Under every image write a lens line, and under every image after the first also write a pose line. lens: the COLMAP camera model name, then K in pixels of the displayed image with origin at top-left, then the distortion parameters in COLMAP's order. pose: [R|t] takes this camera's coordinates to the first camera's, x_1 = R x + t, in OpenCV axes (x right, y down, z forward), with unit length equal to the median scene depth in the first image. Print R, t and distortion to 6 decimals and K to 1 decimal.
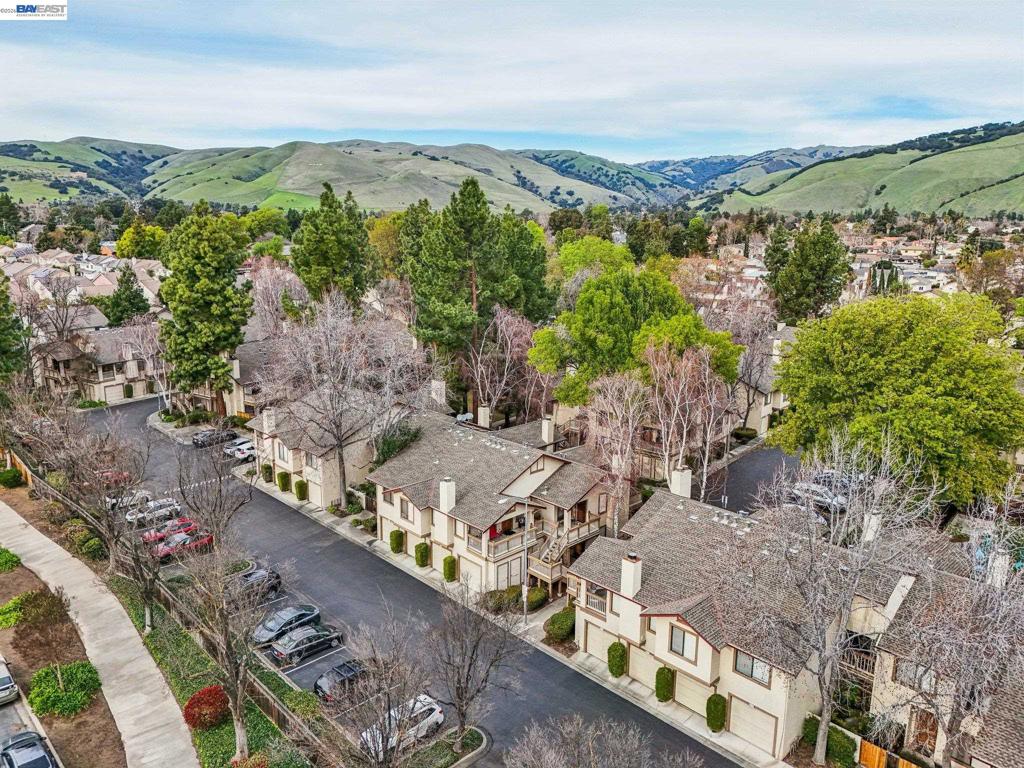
lens RADIAL K [[748.0, 0, 514.7], [0, 748.0, 384.9], [0, 0, 1]] dist [0.062382, -0.060619]
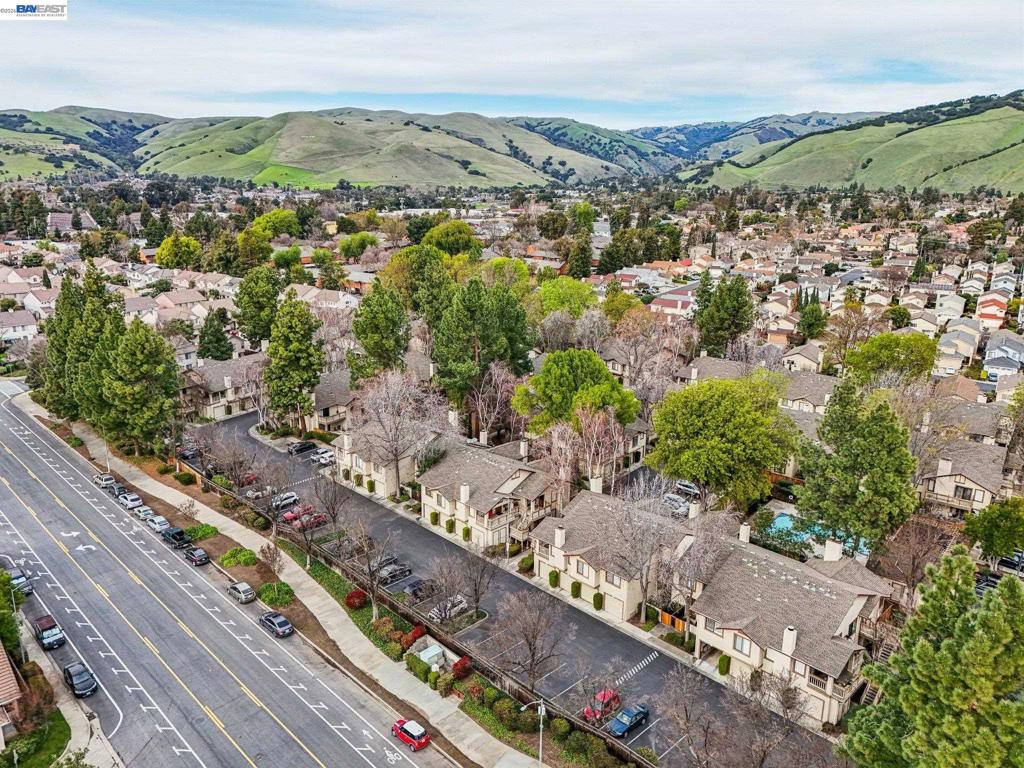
lens RADIAL K [[748.0, 0, 514.5], [0, 748.0, 380.8], [0, 0, 1]] dist [0.062382, -0.060619]
pose [[0.999955, -0.003135, 0.008914, 0.008748], [0.002801, 0.999303, 0.037233, -0.119338], [-0.009024, -0.037206, 0.999267, -0.494802]]
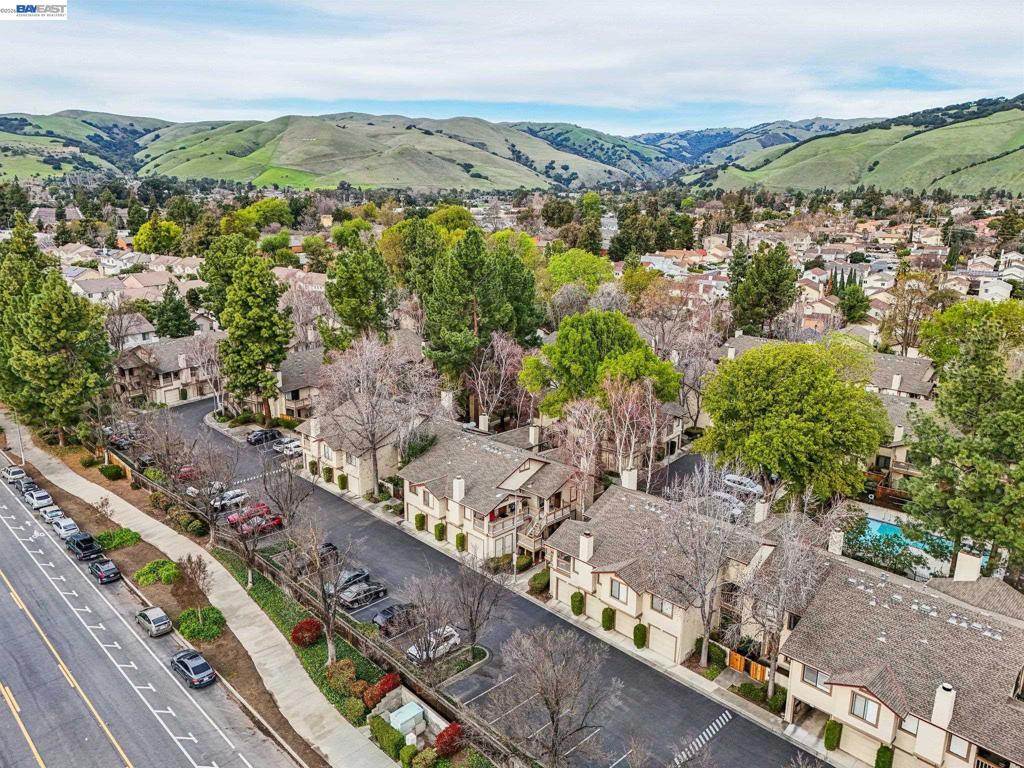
lens RADIAL K [[748.0, 0, 514.5], [0, 748.0, 382.8], [0, 0, 1]] dist [0.062382, -0.060619]
pose [[0.999978, -0.001377, 0.006420, 0.002459], [0.001174, 0.999501, 0.031570, -0.057740], [-0.006461, -0.031561, 0.999481, -0.232961]]
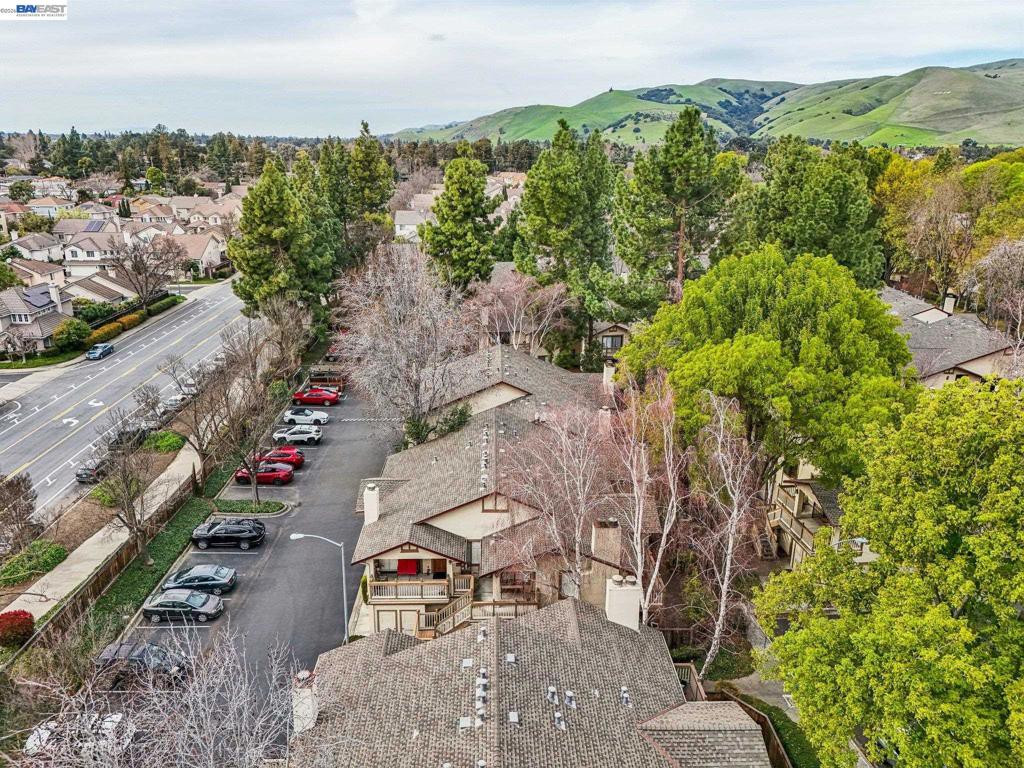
lens RADIAL K [[748.0, 0, 511.1], [0, 748.0, 385.4], [0, 0, 1]] dist [0.062382, -0.060619]
pose [[0.731018, 0.206283, -0.650430, 0.344471], [-0.155059, 0.978491, 0.136056, -0.076673], [0.664506, 0.001396, 0.747281, 0.308322]]
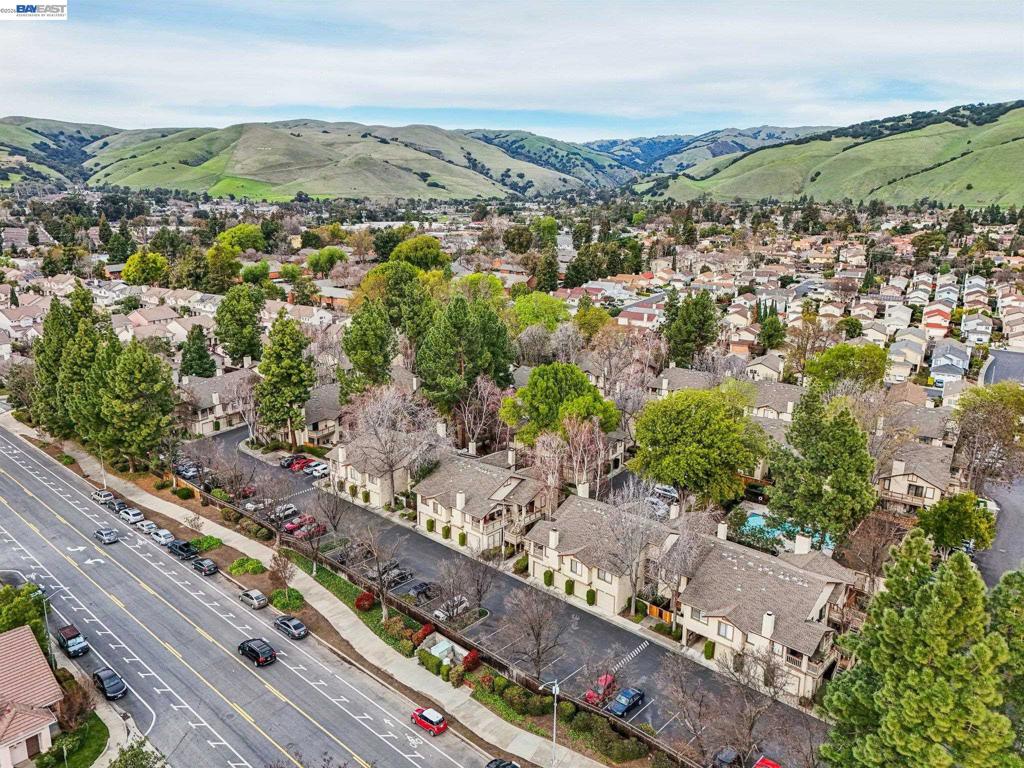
lens RADIAL K [[748.0, 0, 514.2], [0, 748.0, 382.0], [0, 0, 1]] dist [0.062382, -0.060619]
pose [[0.997999, -0.016645, 0.061007, -0.041582], [0.015153, 0.999577, 0.024825, -0.126264], [-0.061394, -0.023851, 0.997829, -0.569632]]
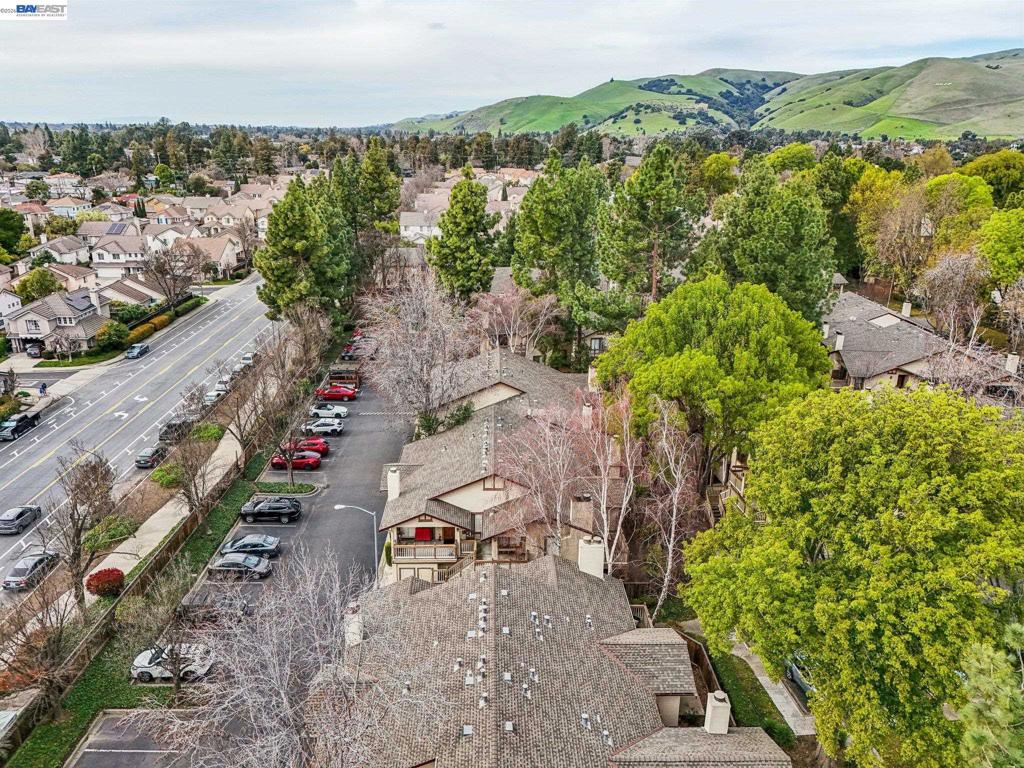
lens RADIAL K [[748.0, 0, 510.8], [0, 748.0, 384.7], [0, 0, 1]] dist [0.062382, -0.060619]
pose [[0.730097, 0.214526, -0.648796, 0.424582], [-0.155944, 0.976697, 0.147462, -0.103943], [0.665311, -0.006486, 0.746538, 0.220162]]
